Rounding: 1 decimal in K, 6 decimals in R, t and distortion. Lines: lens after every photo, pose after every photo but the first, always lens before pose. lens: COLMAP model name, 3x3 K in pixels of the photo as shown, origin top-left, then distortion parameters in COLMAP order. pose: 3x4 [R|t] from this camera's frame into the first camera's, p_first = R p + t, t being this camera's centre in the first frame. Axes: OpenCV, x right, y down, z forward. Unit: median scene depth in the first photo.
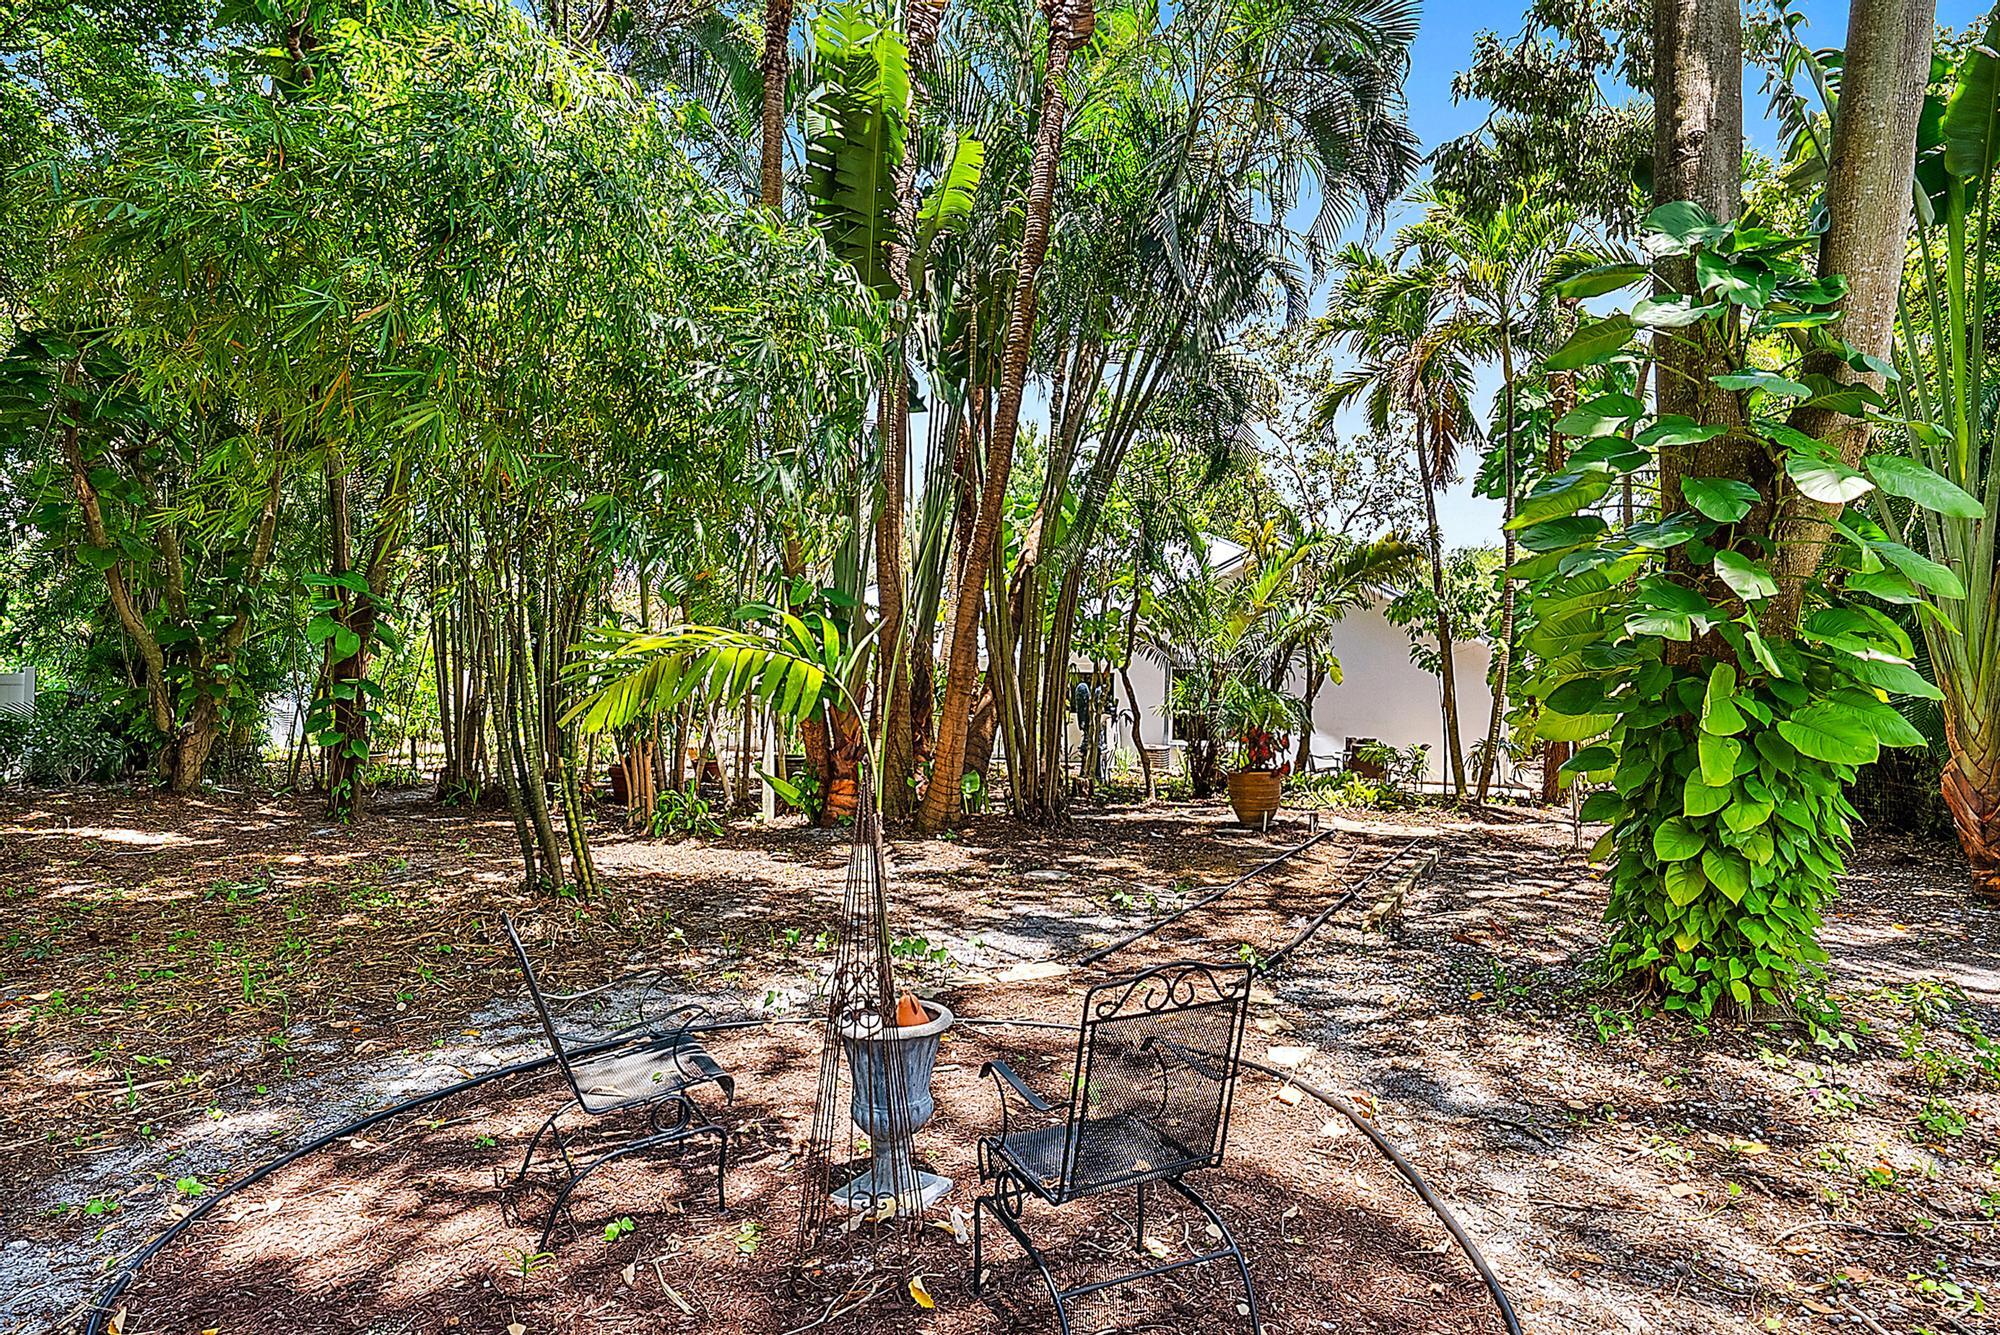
lens RADIAL K [[1094.7, 0, 1007.1], [0, 1094.7, 655.5], [0, 0, 1]] dist [-0.005504, -0.001441]
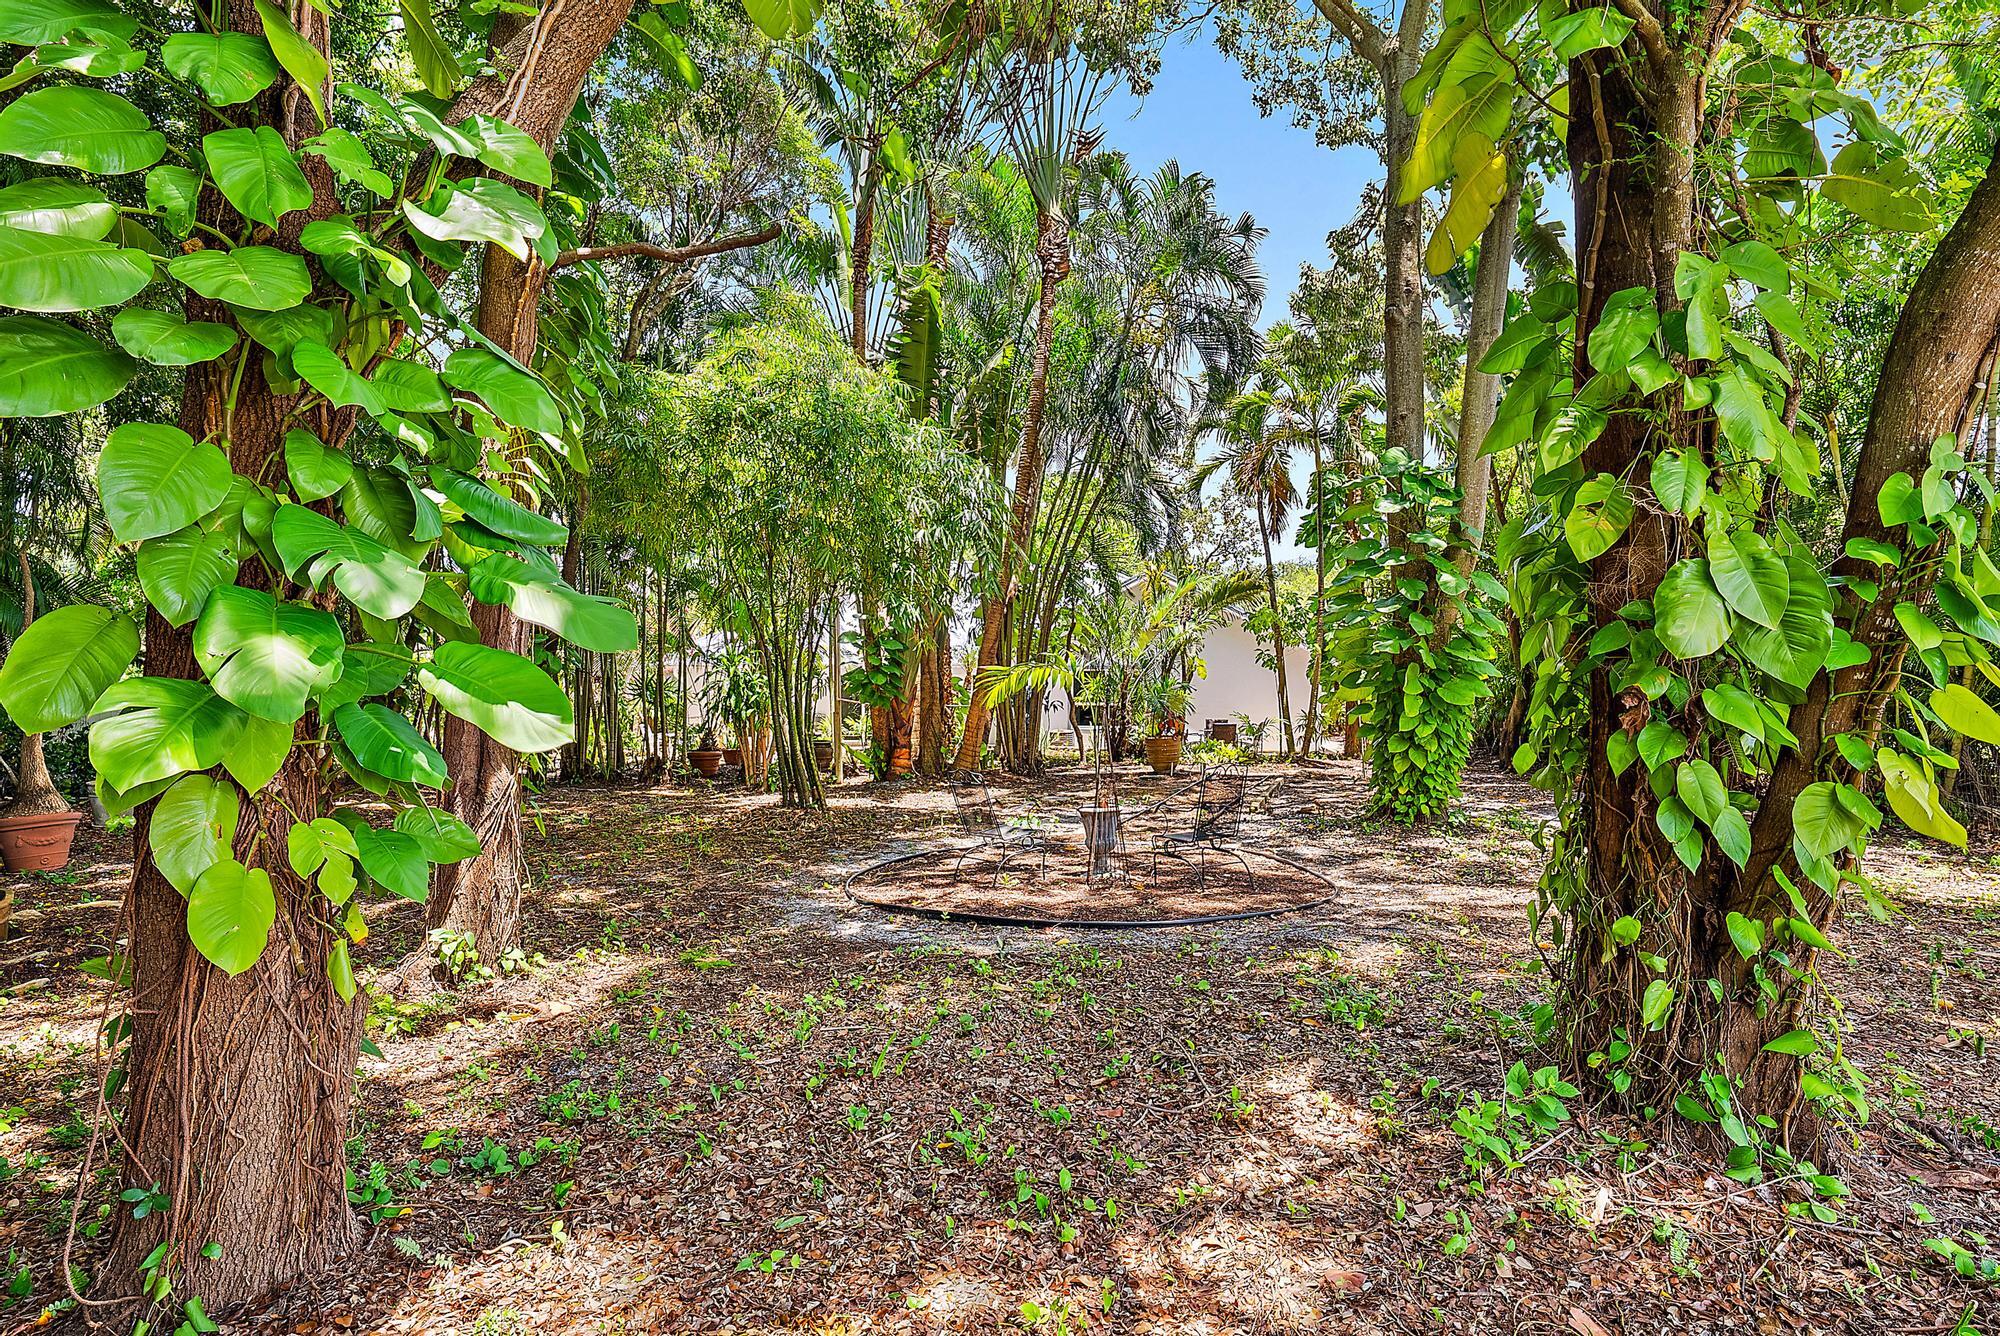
lens RADIAL K [[1076.2, 0, 994.3], [0, 1076.2, 673.9], [0, 0, 1]] dist [0.000590, 0.000093]
pose [[0.990319, -0.020886, 0.137233, -0.187402], [0.019065, 0.999712, 0.014570, -0.006942], [-0.137498, -0.011813, 0.990432, -0.397953]]
